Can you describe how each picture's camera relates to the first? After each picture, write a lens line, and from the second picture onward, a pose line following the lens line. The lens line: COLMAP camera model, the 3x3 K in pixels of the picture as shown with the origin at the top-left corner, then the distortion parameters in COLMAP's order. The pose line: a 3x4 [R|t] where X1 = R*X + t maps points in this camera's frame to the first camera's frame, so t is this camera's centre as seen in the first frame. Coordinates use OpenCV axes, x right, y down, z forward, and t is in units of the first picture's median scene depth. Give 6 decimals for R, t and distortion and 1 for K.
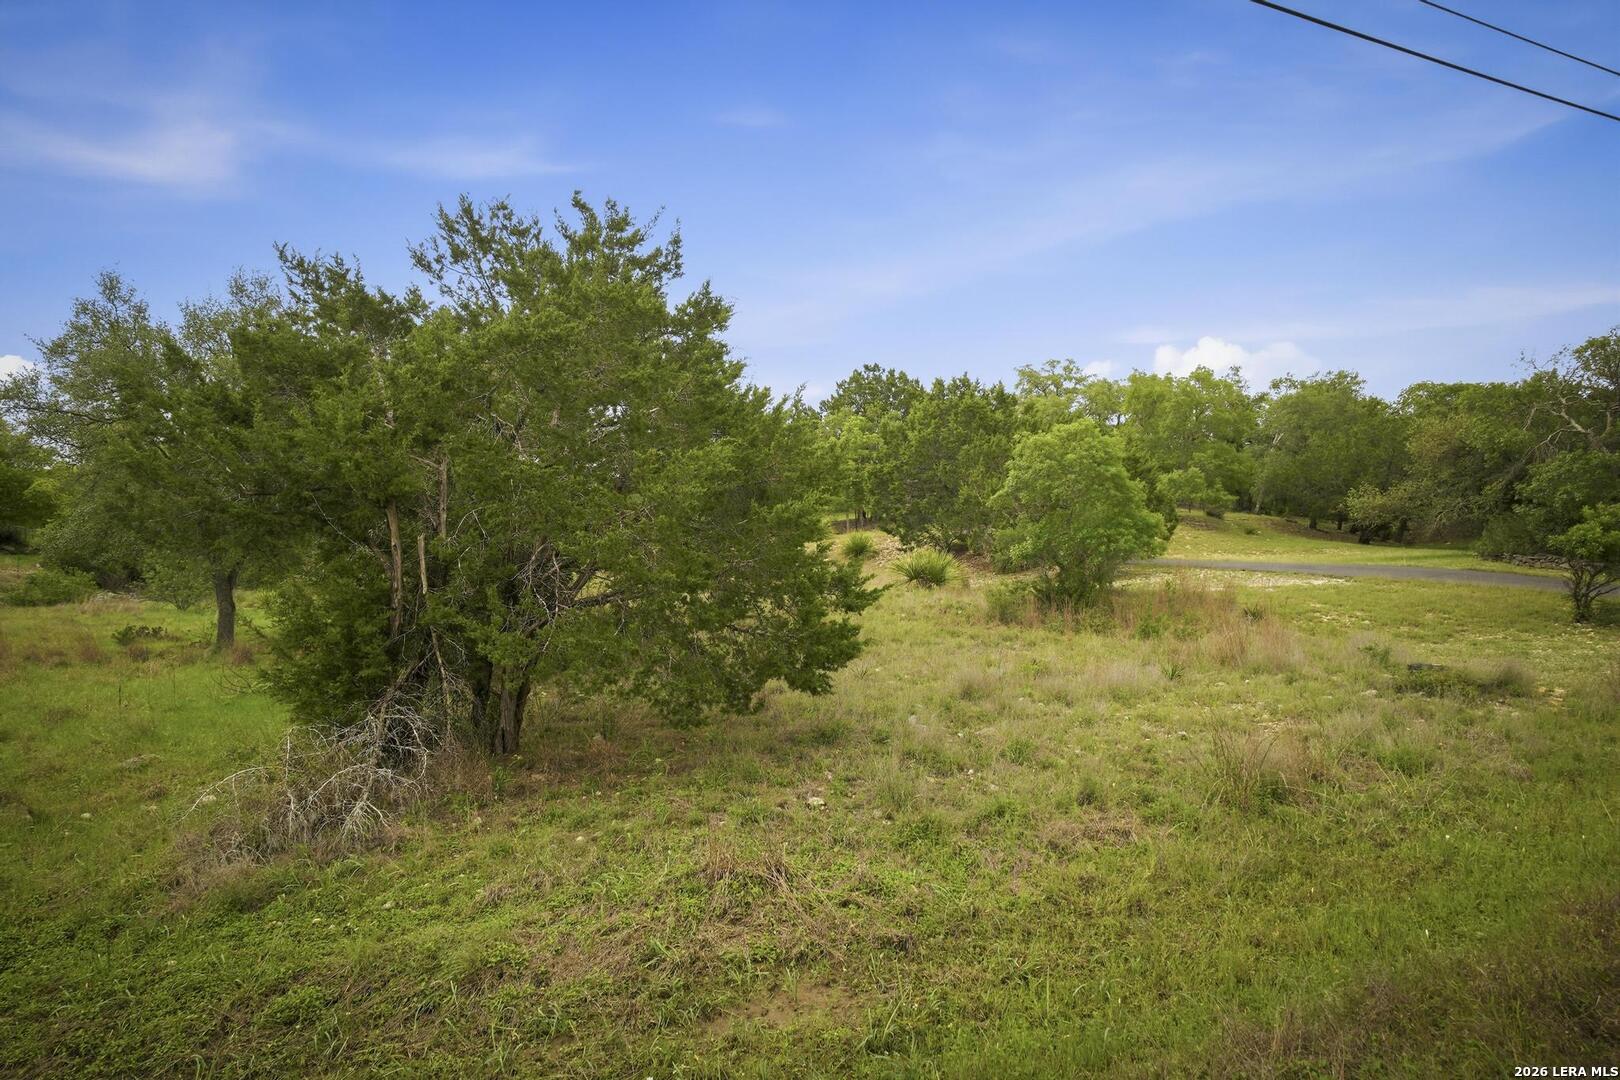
lens RADIAL K [[863.4, 0, 801.8], [0, 863.4, 549.8], [0, 0, 1]] dist [-0.002184, 0.001002]
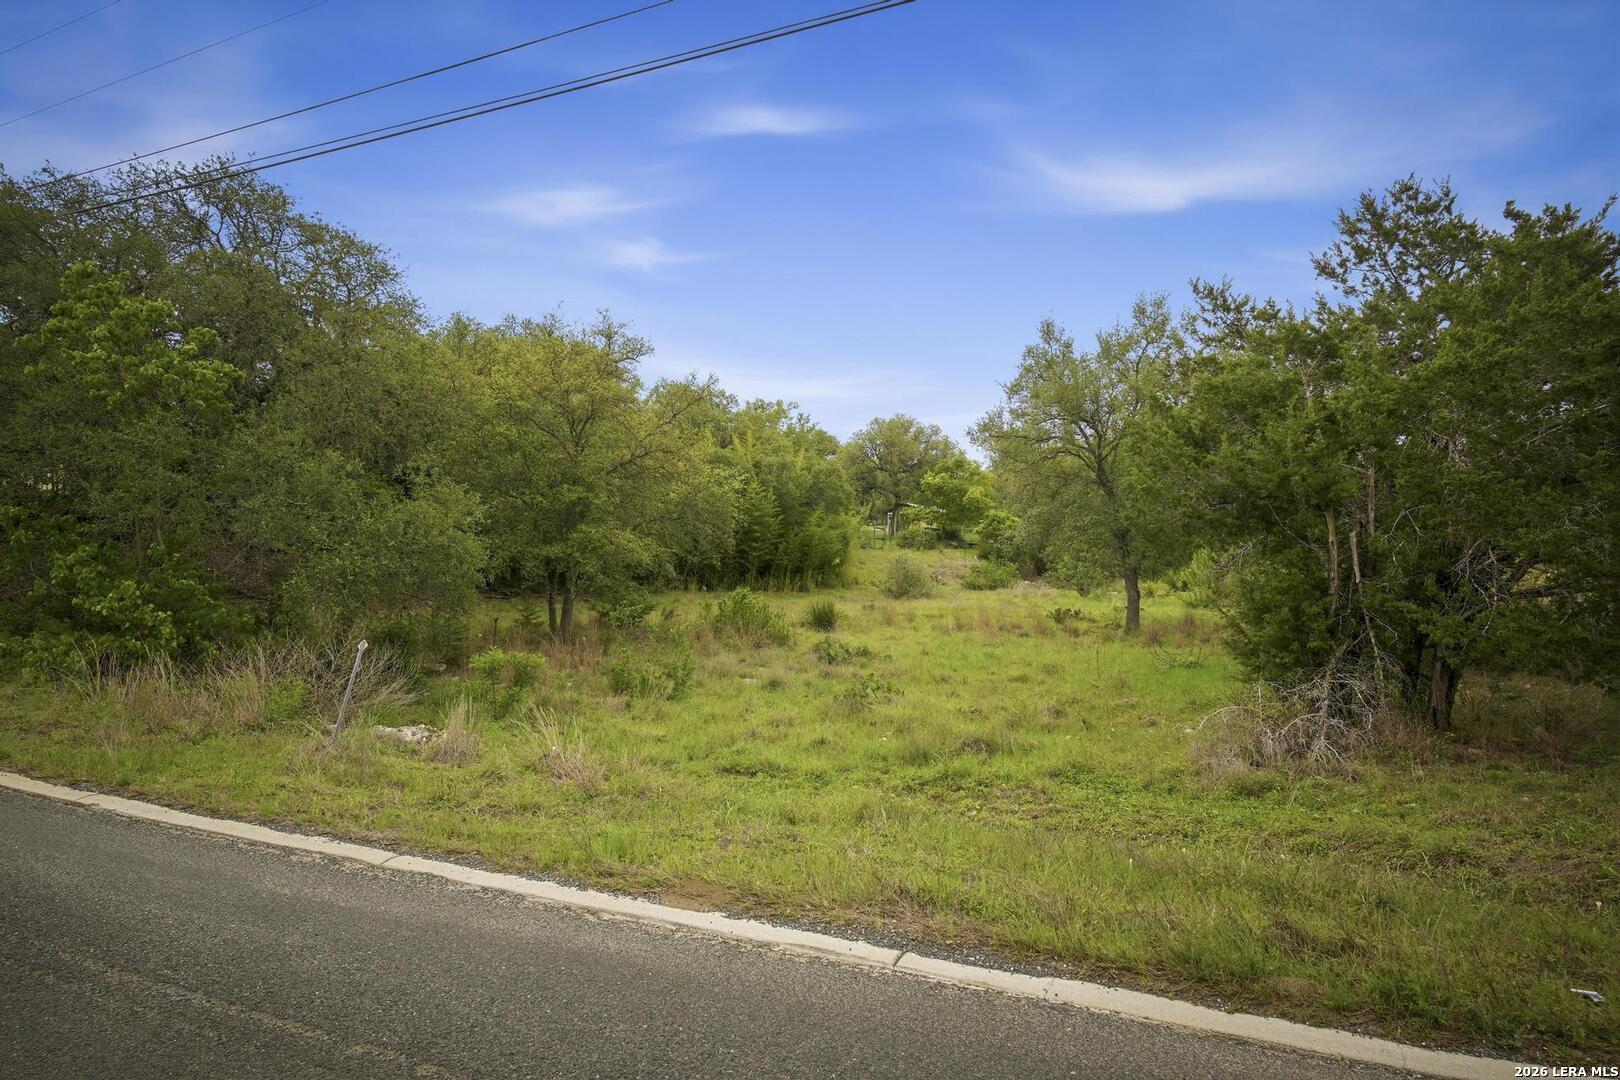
lens RADIAL K [[979.2, 0, 810.0], [0, 979.2, 540.0], [0, 0, 1]] dist [-0.001307, 0.003740]
pose [[0.651735, -0.011815, -0.758354, 0.051971], [0.011658, 0.999917, -0.005560, -0.004805], [0.758357, -0.005217, 0.651819, -0.258754]]
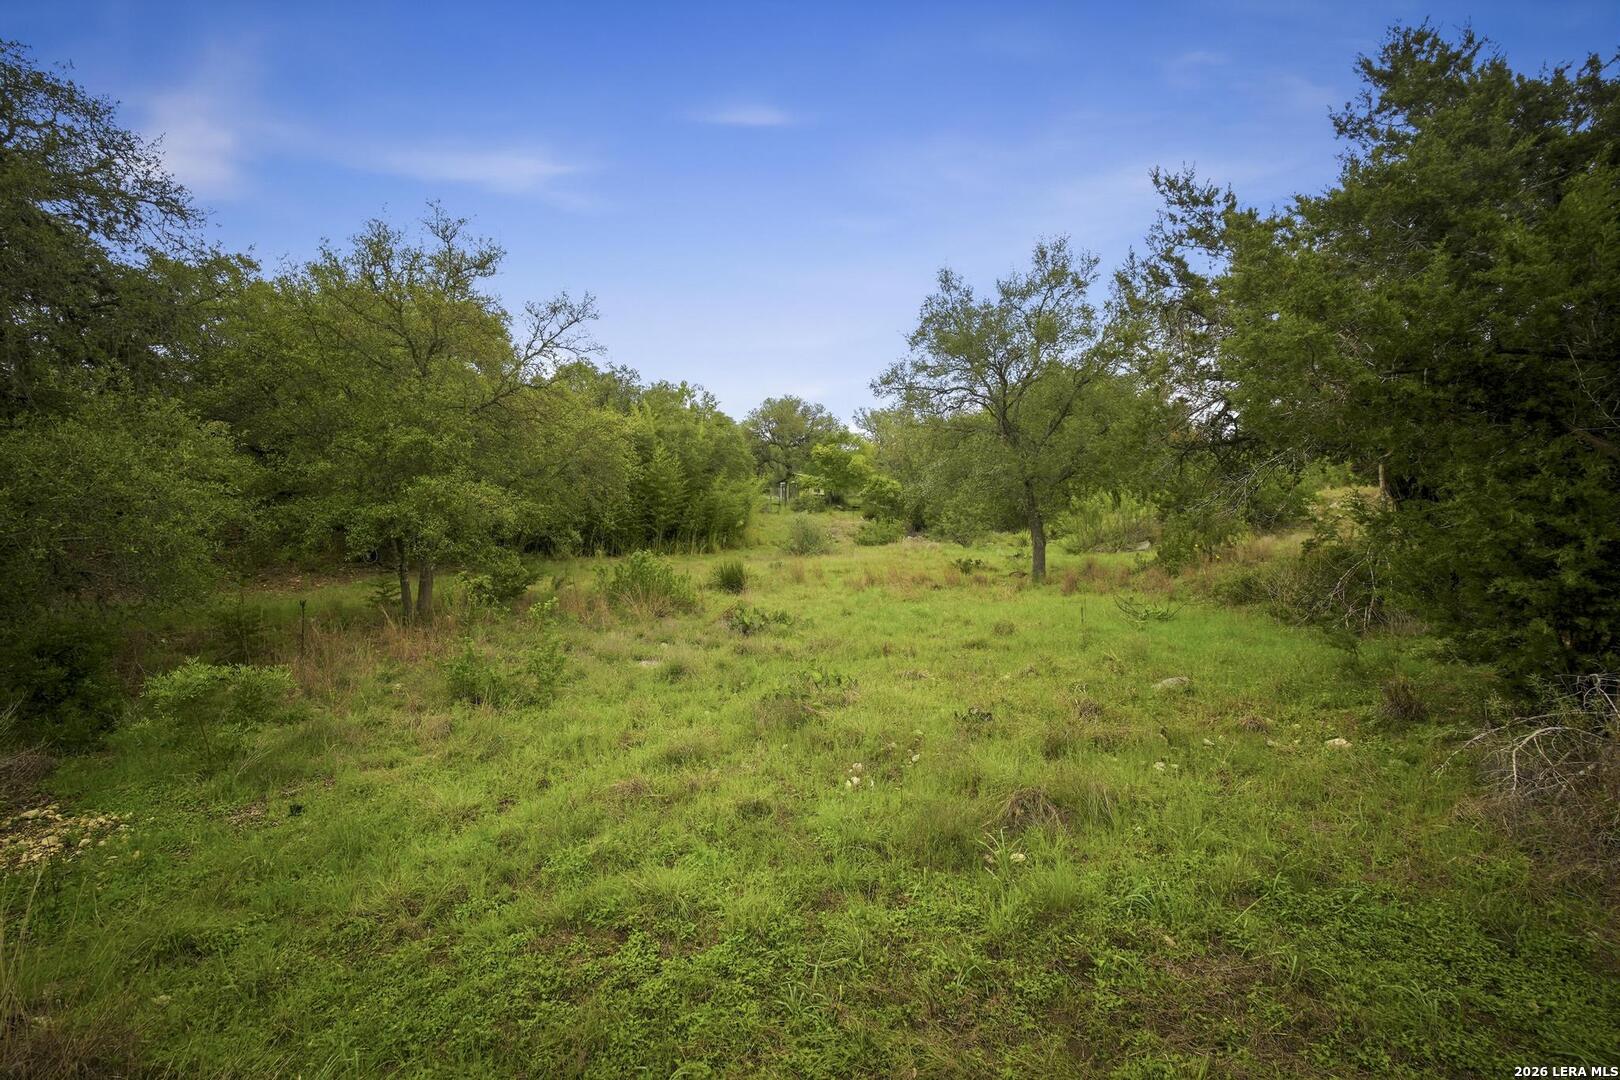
lens RADIAL K [[783.6, 0, 786.3], [0, 783.6, 541.1], [0, 0, 1]] dist [0.000467, -0.000203]
pose [[0.718753, -0.010586, -0.695185, -0.306060], [0.047698, 0.998279, 0.034113, 0.022933], [0.693627, -0.057678, 0.718021, 0.042402]]
